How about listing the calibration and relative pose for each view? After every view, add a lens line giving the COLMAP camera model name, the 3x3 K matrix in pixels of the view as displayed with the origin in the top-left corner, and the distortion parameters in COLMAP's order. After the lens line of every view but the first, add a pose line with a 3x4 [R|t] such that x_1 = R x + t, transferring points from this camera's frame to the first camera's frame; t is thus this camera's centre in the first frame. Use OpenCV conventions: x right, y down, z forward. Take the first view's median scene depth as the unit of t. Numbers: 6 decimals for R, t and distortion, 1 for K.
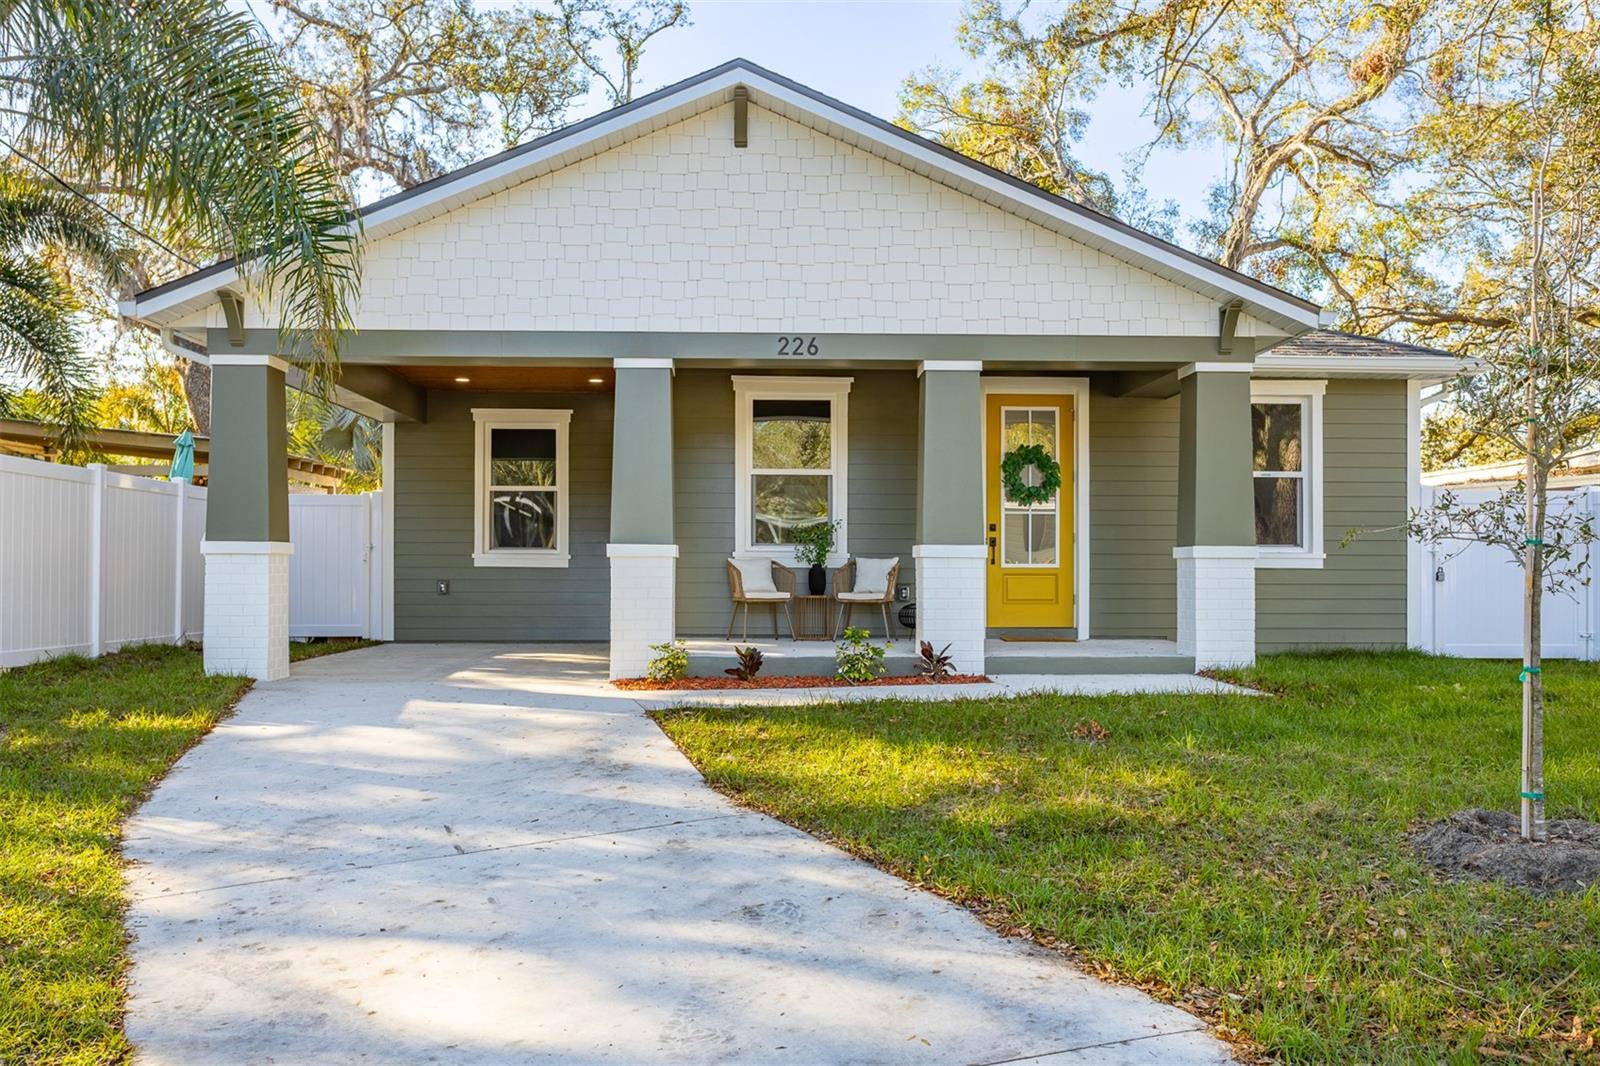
lens RADIAL K [[1362.7, 0, 800.1], [0, 1362.7, 554.2], [0, 0, 1]] dist [0.014237, 0.005049]
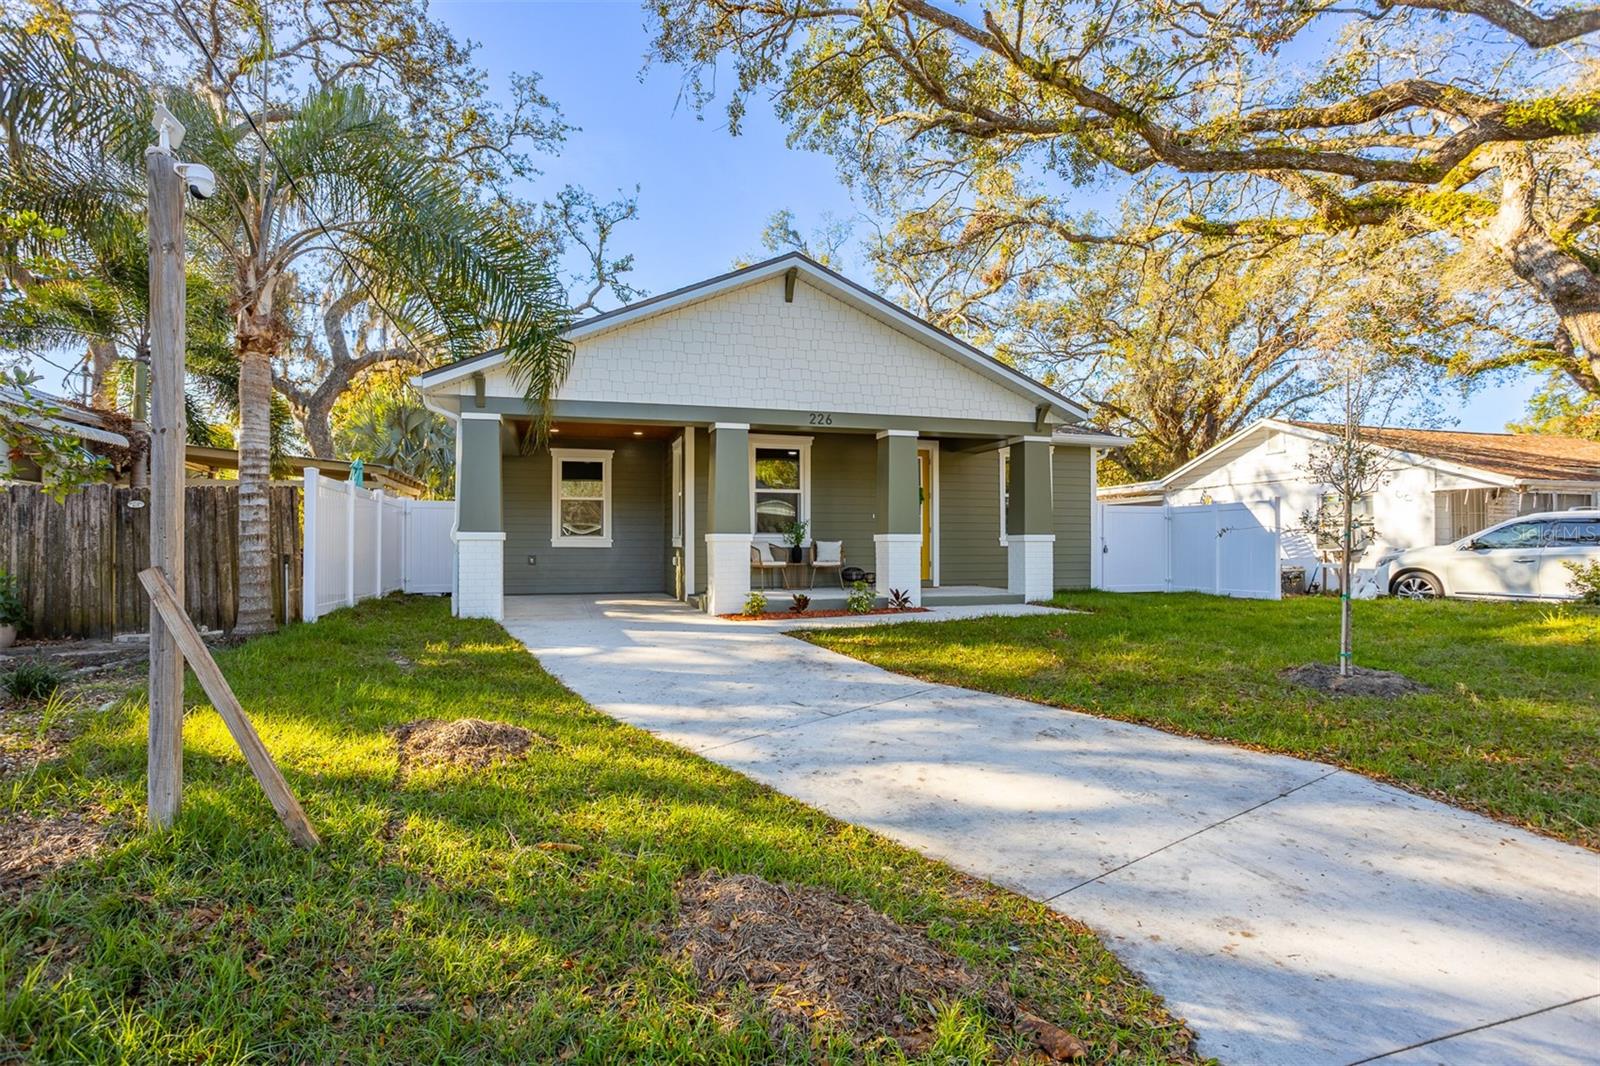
lens RADIAL K [[817.8, 0, 800.0], [0, 817.8, 533.0], [0, 0, 1]] dist [-0.056178, 0.031823]
pose [[0.967052, 0.000086, 0.254580, -0.252738], [0.001343, 0.999984, -0.005437, -0.002418], [-0.254576, 0.005600, 0.967037, 0.007087]]
